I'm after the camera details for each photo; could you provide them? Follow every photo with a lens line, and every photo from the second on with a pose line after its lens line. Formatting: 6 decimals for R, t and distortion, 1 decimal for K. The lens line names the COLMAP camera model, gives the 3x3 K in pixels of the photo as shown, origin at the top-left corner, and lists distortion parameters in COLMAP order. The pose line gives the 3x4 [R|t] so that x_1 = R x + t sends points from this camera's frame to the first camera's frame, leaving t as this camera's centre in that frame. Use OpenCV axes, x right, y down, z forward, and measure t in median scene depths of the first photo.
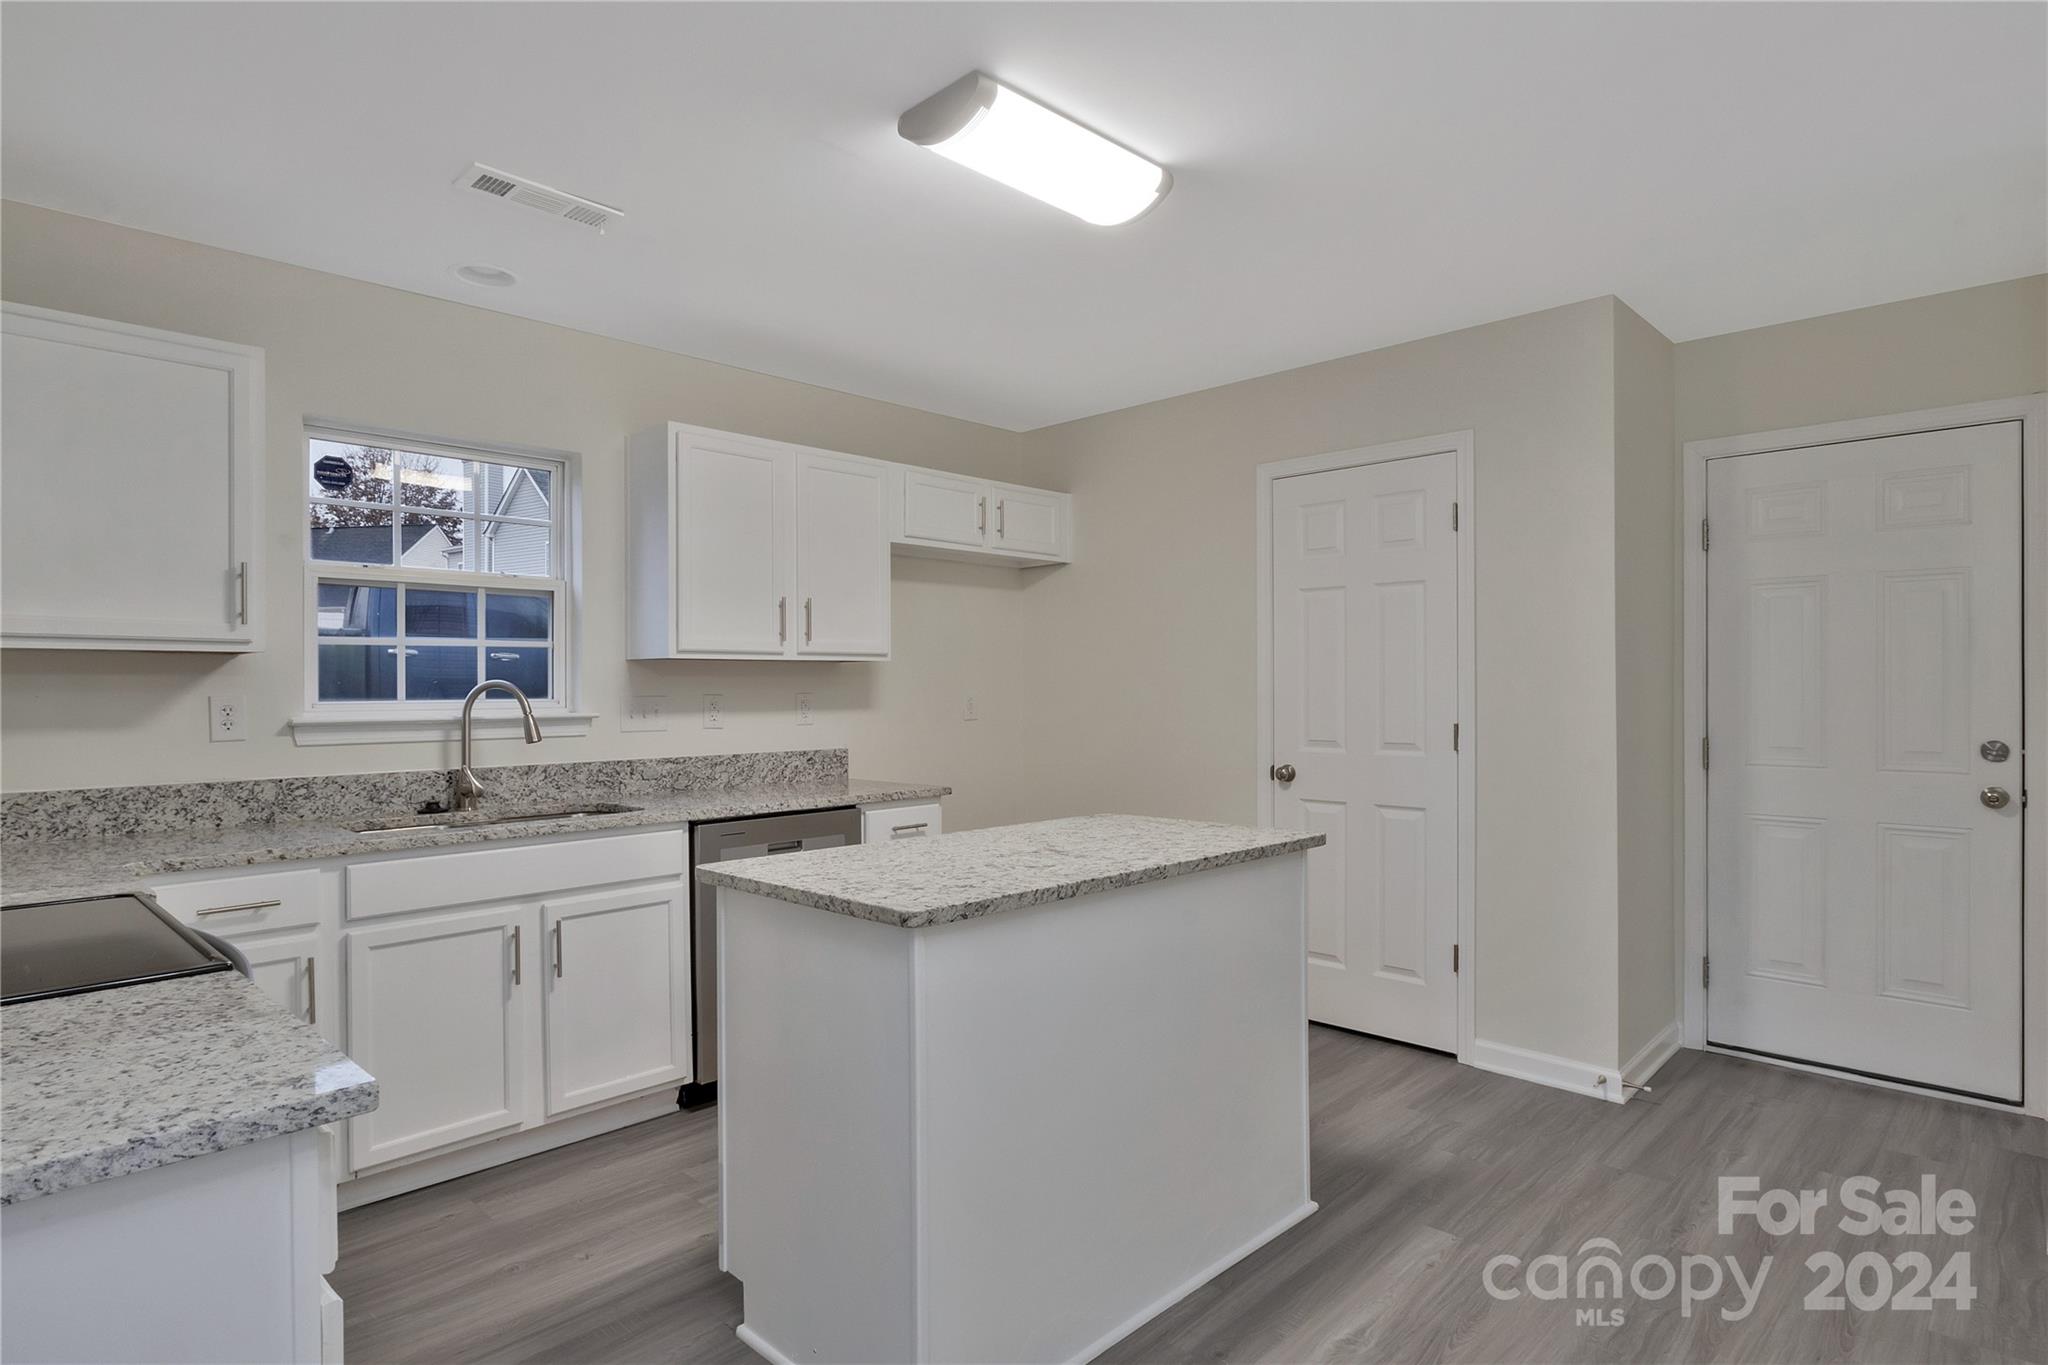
lens RADIAL K [[1086.7, 0, 1023.9], [0, 1086.7, 686.3], [0, 0, 1]] dist [-0.004904, -0.000364]
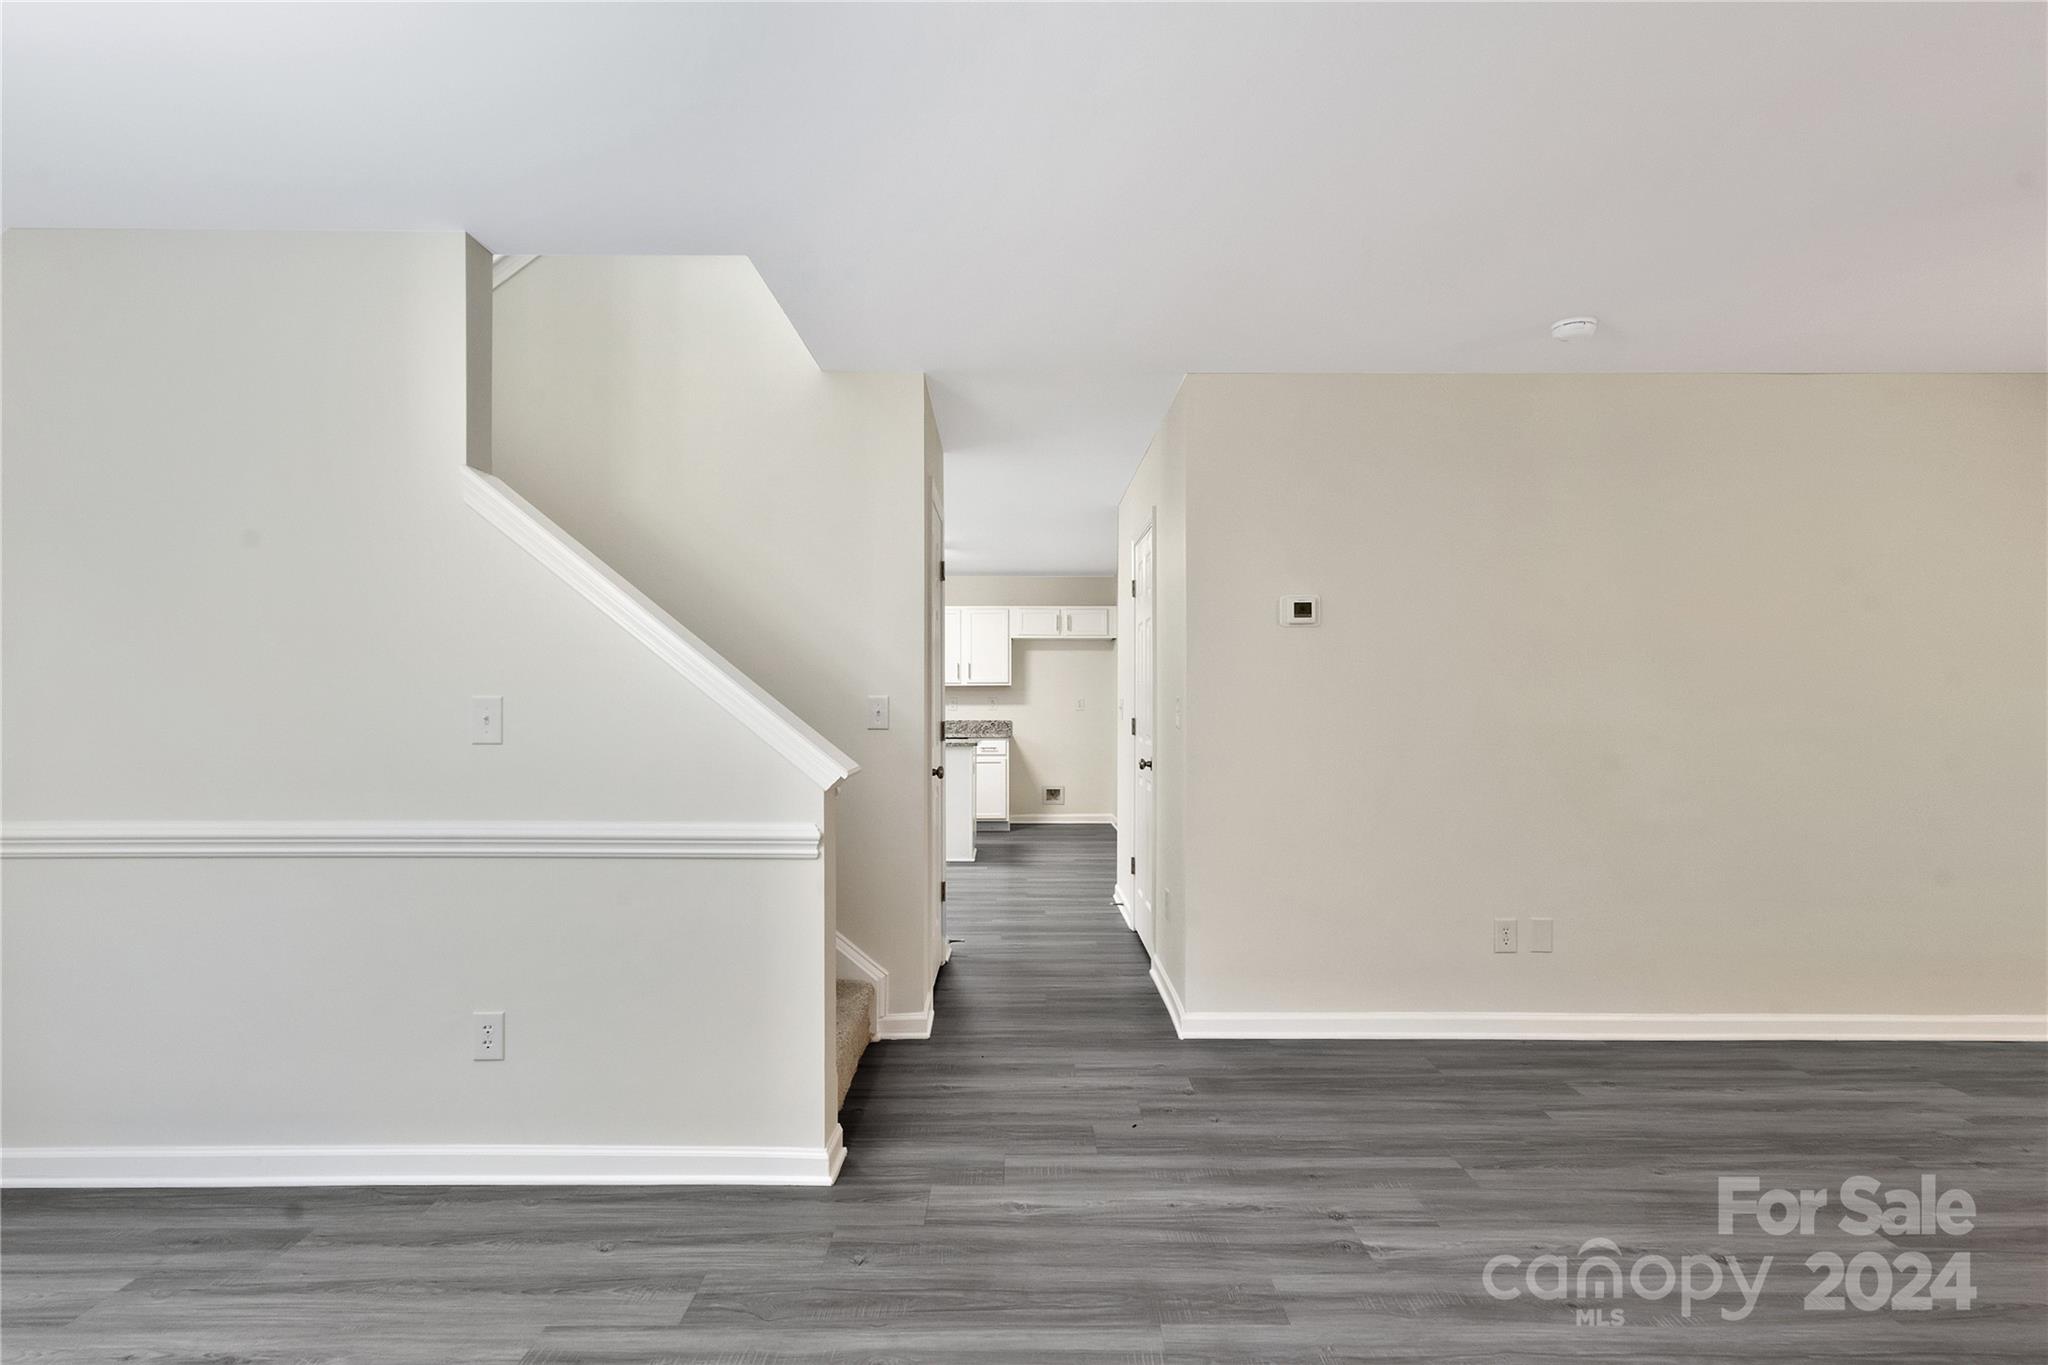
lens RADIAL K [[959.6, 0, 1024.0], [0, 959.6, 682.5], [0, 0, 1]] dist [0.002865, 0.001014]
pose [[0.704305, -0.004567, -0.709883, 1.831695], [-0.003104, 0.999950, -0.009514, -0.010748], [0.709891, 0.008904, 0.704256, -0.677755]]
